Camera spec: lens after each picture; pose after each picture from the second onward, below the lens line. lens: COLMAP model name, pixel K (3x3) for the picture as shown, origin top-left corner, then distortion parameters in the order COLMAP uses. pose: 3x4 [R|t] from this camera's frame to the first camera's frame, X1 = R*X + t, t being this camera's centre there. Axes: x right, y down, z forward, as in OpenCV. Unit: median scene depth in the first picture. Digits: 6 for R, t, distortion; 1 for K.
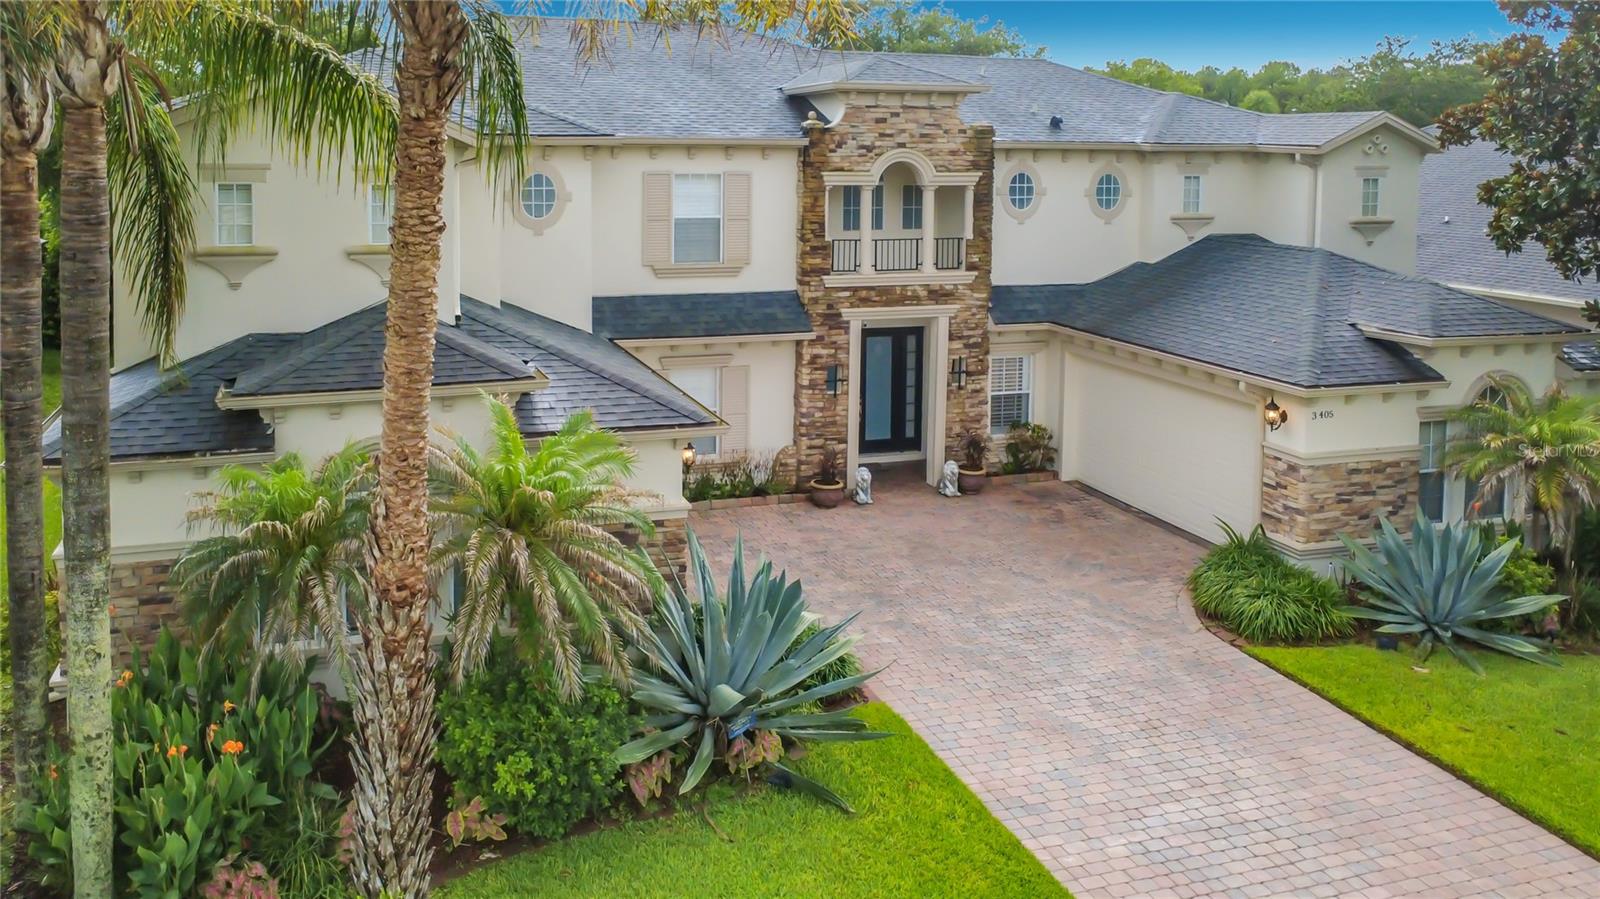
lens RADIAL K [[1216.7, 0, 699.7], [0, 1216.7, 209.1], [0, 0, 1]] dist [0.009186, -0.002632]
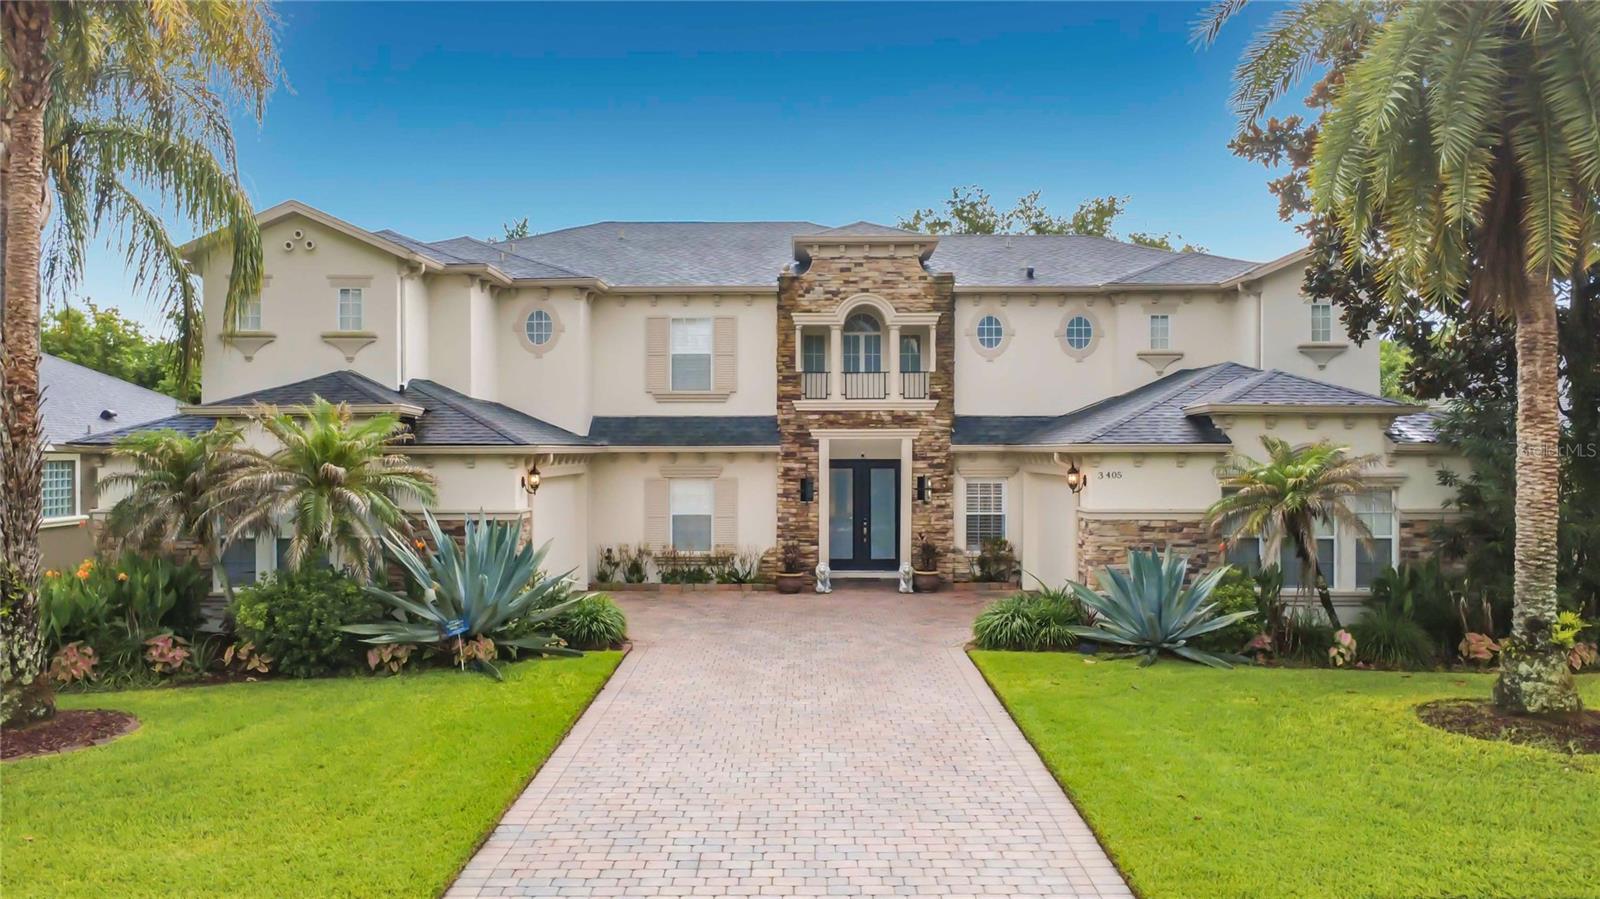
lens RADIAL K [[1174.0, 0, 801.7], [0, 1174.0, 454.8], [0, 0, 1]] dist [0.001685, -0.001335]
pose [[0.955715, -0.008325, -0.294176, 0.441238], [-0.006203, 0.998808, -0.048417, 0.161298], [0.294228, 0.048097, 0.954524, -0.087219]]
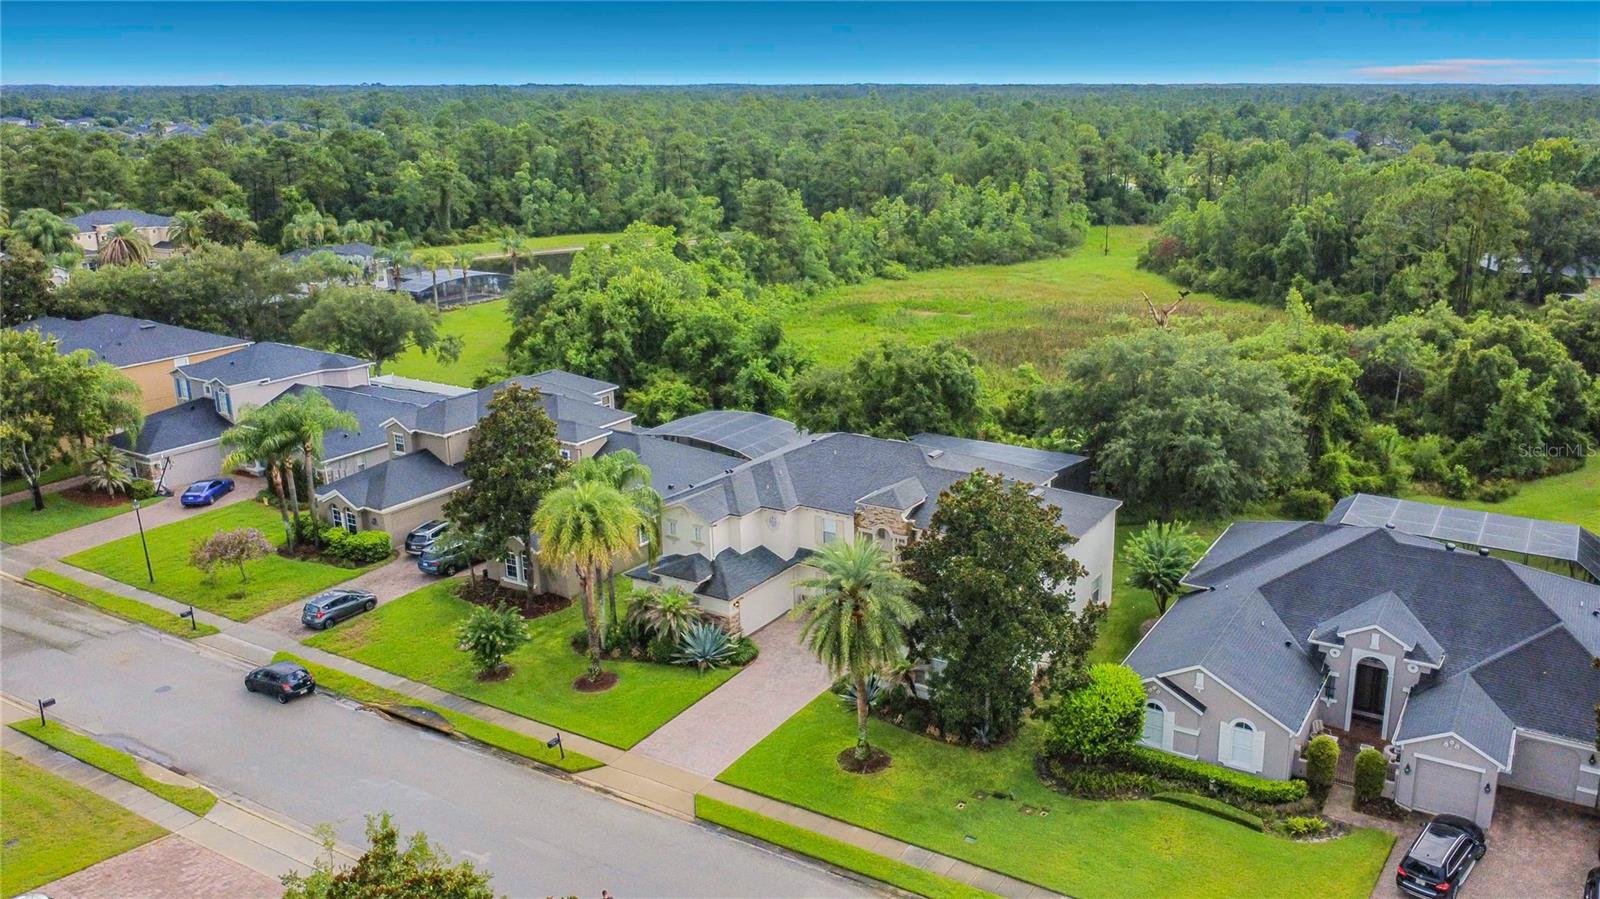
lens RADIAL K [[1234.8, 0, 919.5], [0, 1234.8, 413.8], [0, 0, 1]] dist [0.000653, 0.003037]
pose [[0.697640, 0.177245, -0.694177, 2.330108], [-0.035116, 0.976210, 0.213966, -0.984445], [0.715587, -0.124895, 0.687267, -1.018623]]
